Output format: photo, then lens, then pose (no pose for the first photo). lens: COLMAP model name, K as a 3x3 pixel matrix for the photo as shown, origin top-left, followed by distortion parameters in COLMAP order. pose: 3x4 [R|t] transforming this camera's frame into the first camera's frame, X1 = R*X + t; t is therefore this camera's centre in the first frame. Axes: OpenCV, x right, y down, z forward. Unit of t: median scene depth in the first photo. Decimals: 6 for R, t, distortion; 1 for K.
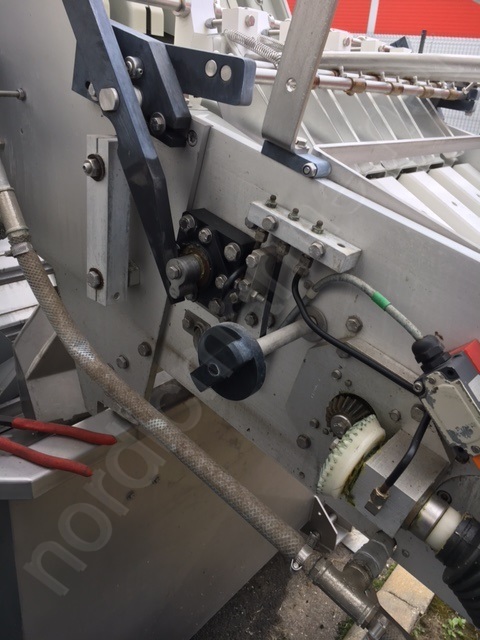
lens RADIAL K [[552.4, 0, 240.0], [0, 552.4, 320.0], [0, 0, 1]] dist [0.077426, -0.105683]
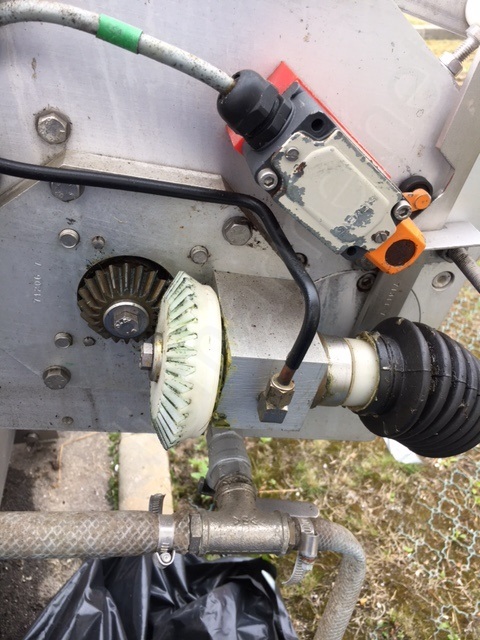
lens RADIAL K [[552.4, 0, 240.0], [0, 552.4, 320.0], [0, 0, 1]] dist [0.077426, -0.105683]
pose [[0.667516, -0.523303, 0.529694, -0.031889], [0.350042, 0.848418, 0.397061, 0.014129], [-0.657185, -0.079630, 0.749511, 0.509287]]
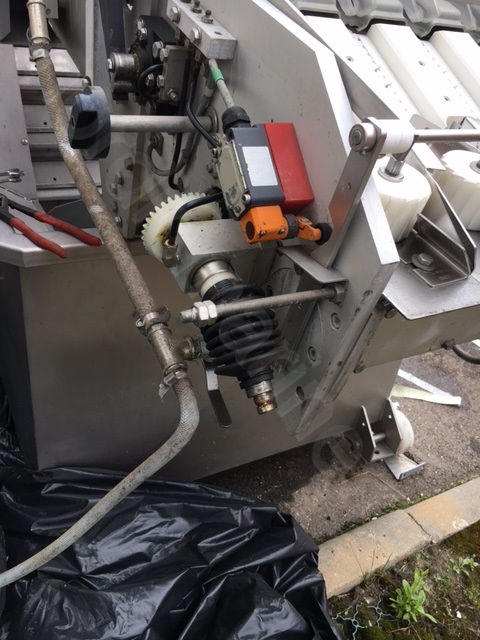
lens RADIAL K [[552.4, 0, 240.0], [0, 552.4, 320.0], [0, 0, 1]] dist [0.077426, -0.105683]
pose [[0.923481, 0.224322, -0.311226, 0.640304], [-0.192761, 0.972712, 0.129132, 0.238883], [0.331700, -0.059258, 0.941522, -0.021895]]
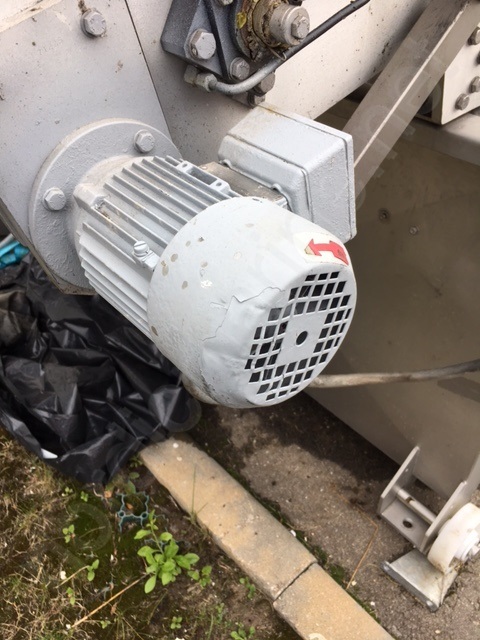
lens RADIAL K [[552.4, 0, 240.0], [0, 552.4, 320.0], [0, 0, 1]] dist [0.077426, -0.105683]
pose [[-0.166943, 0.593922, -0.787012, 1.867215], [-0.391190, 0.692800, 0.605805, -0.349011], [0.905042, 0.409006, 0.116678, 2.051610]]
